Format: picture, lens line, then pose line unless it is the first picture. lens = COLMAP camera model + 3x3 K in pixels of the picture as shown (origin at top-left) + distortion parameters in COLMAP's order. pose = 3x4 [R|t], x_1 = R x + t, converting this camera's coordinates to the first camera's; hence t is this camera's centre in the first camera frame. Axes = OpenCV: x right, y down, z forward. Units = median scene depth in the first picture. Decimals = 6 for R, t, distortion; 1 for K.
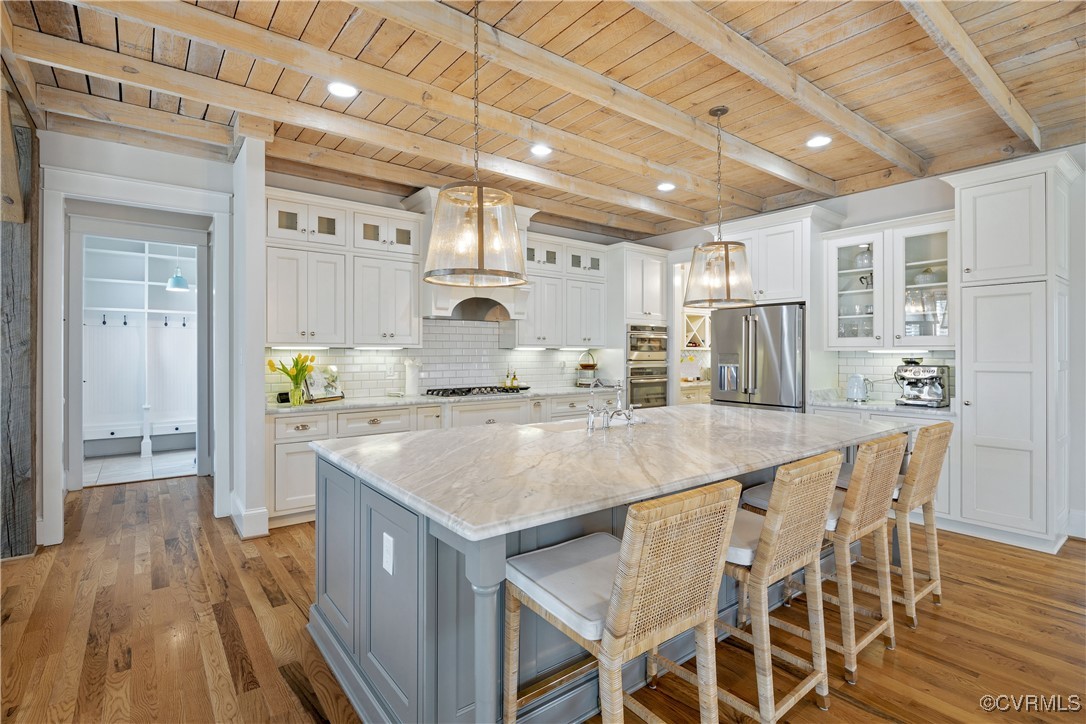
lens RADIAL K [[521.8, 0, 544.3], [0, 521.8, 350.1], [0, 0, 1]] dist [0.000140, -0.000021]
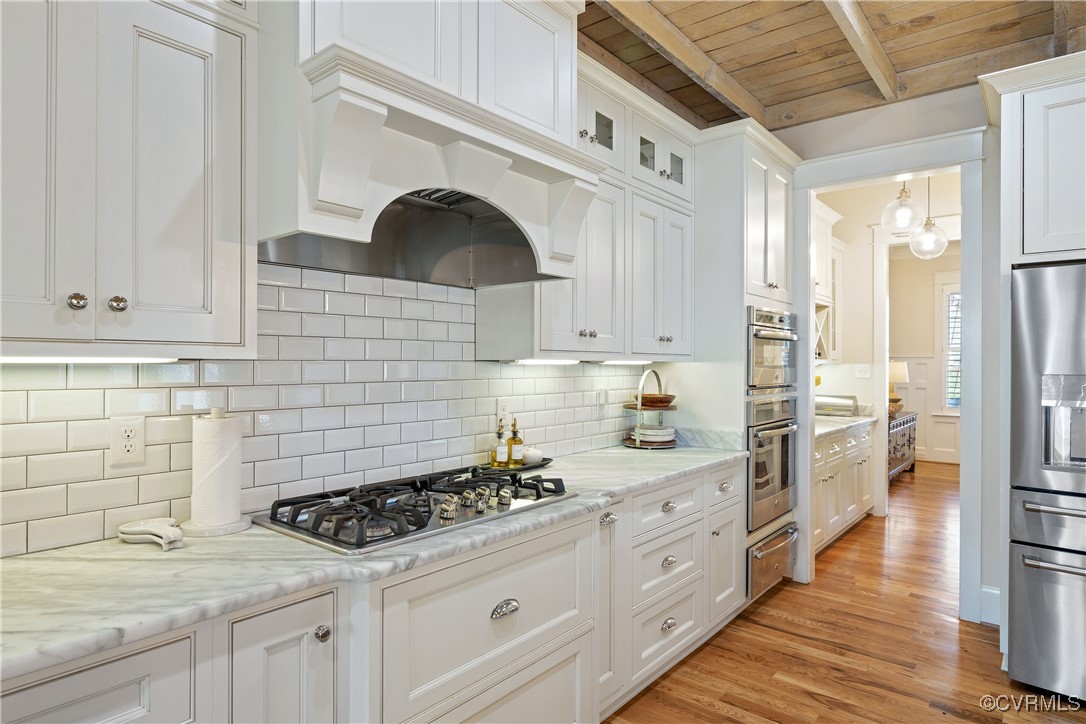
lens RADIAL K [[623.3, 0, 543.0], [0, 623.3, 362.0], [0, 0, 1]] dist [0.004388, 0.000379]
pose [[0.978162, 0.004365, 0.207796, -0.133520], [-0.004888, 0.999986, 0.002001, -0.003093], [-0.207784, -0.002973, 0.978170, 0.560284]]
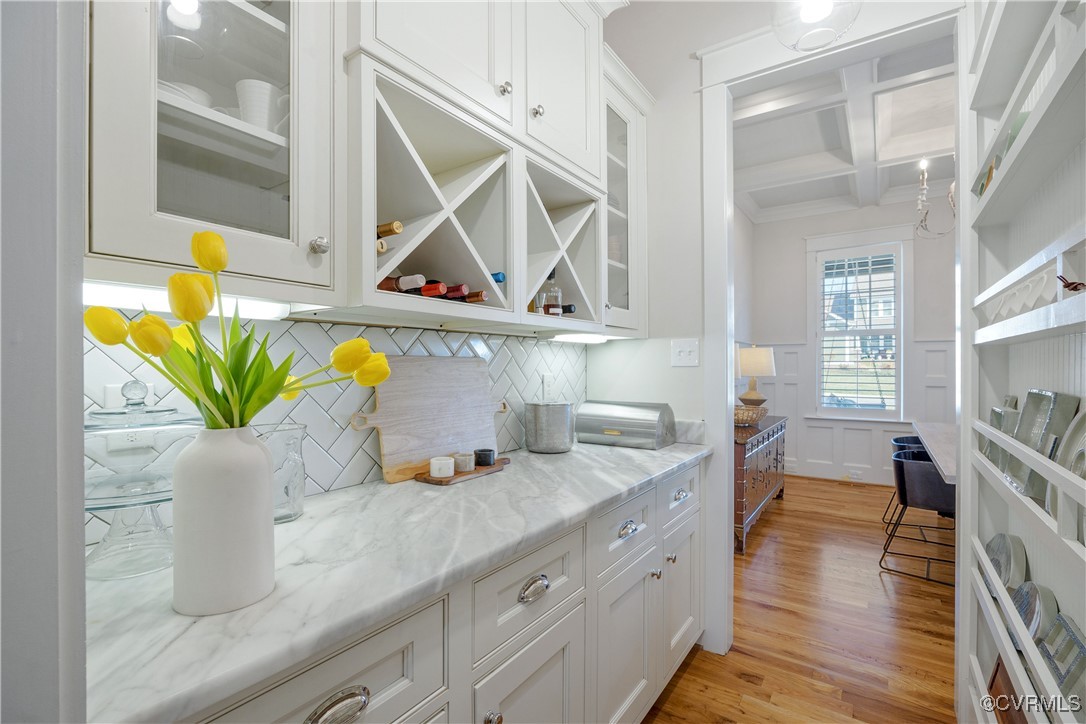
lens RADIAL K [[505.1, 0, 541.4], [0, 505.1, 367.1], [0, 0, 1]] dist [0.001725, -0.000062]
pose [[0.954190, -0.004786, 0.299163, 0.352286], [0.003218, 0.999978, 0.005733, 0.020516], [-0.299184, -0.004507, 0.954185, 1.090075]]
